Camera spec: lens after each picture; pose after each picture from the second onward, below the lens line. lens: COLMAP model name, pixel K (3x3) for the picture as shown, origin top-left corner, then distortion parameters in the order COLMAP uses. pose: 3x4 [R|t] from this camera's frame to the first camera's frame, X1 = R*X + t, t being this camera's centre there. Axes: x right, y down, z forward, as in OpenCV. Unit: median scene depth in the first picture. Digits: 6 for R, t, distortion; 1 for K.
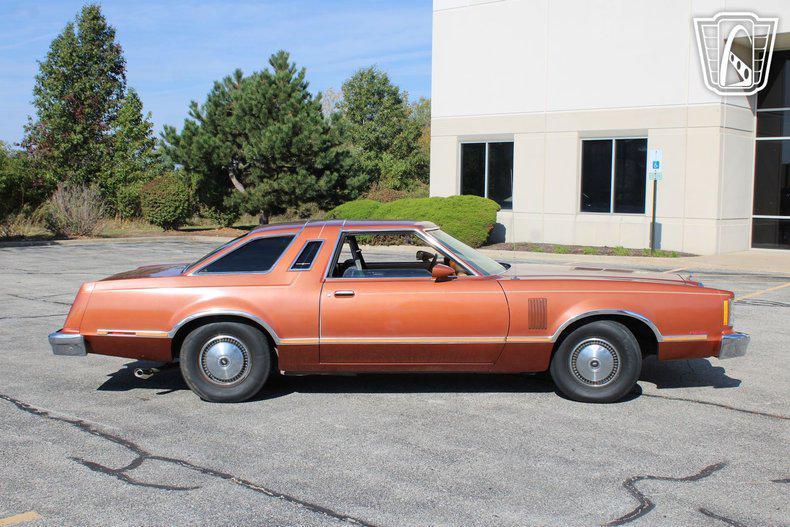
lens RADIAL K [[892.2, 0, 395.0], [0, 892.2, 263.5], [0, 0, 1]] dist [-0.080414, -0.011126]
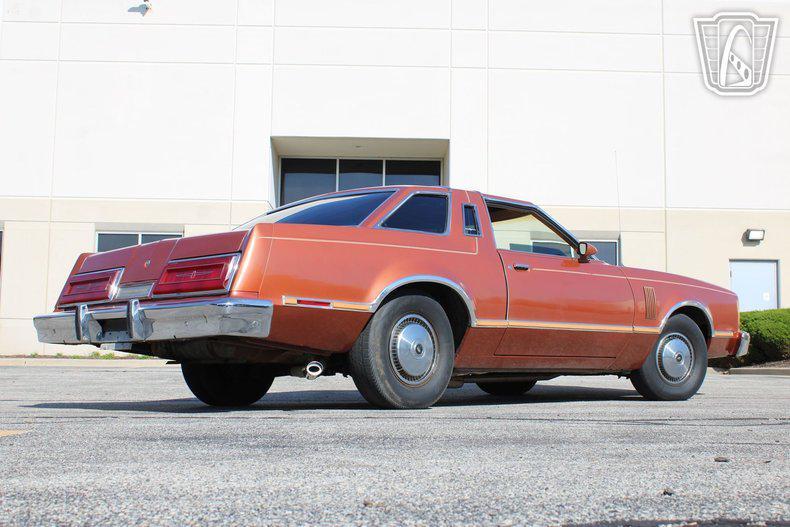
lens RADIAL K [[987.5, 0, 399.3], [0, 987.5, 281.9], [0, 0, 1]] dist [-0.031712, 0.013299]
pose [[0.738786, 0.051802, 0.671947, -0.217570], [0.049116, 0.990252, -0.130343, 0.046713], [-0.672148, 0.129299, 0.729039, 0.126371]]
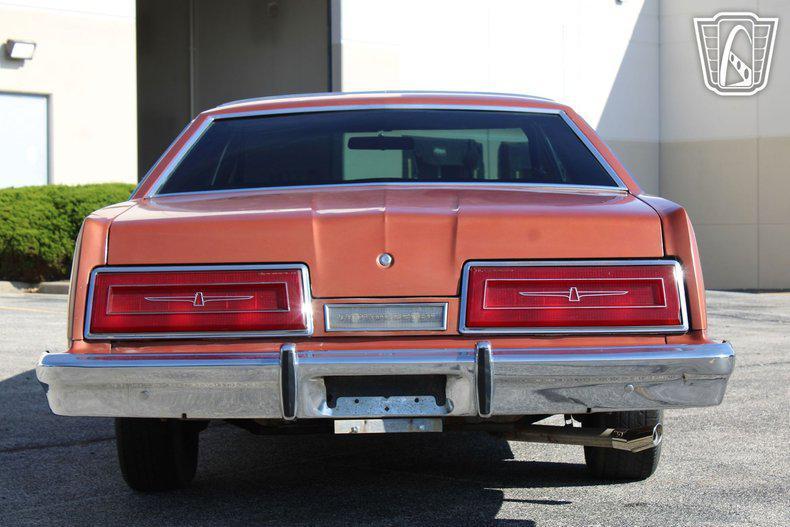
lens RADIAL K [[1751.5, 0, 395.0], [0, 1751.5, 263.5], [0, 0, 1]] dist [0.056643, 0.082380]
pose [[0.071926, -0.032352, 0.996885, -0.320696], [0.081429, 0.996328, 0.026459, 0.004806], [-0.994080, 0.079272, 0.074296, 0.313494]]
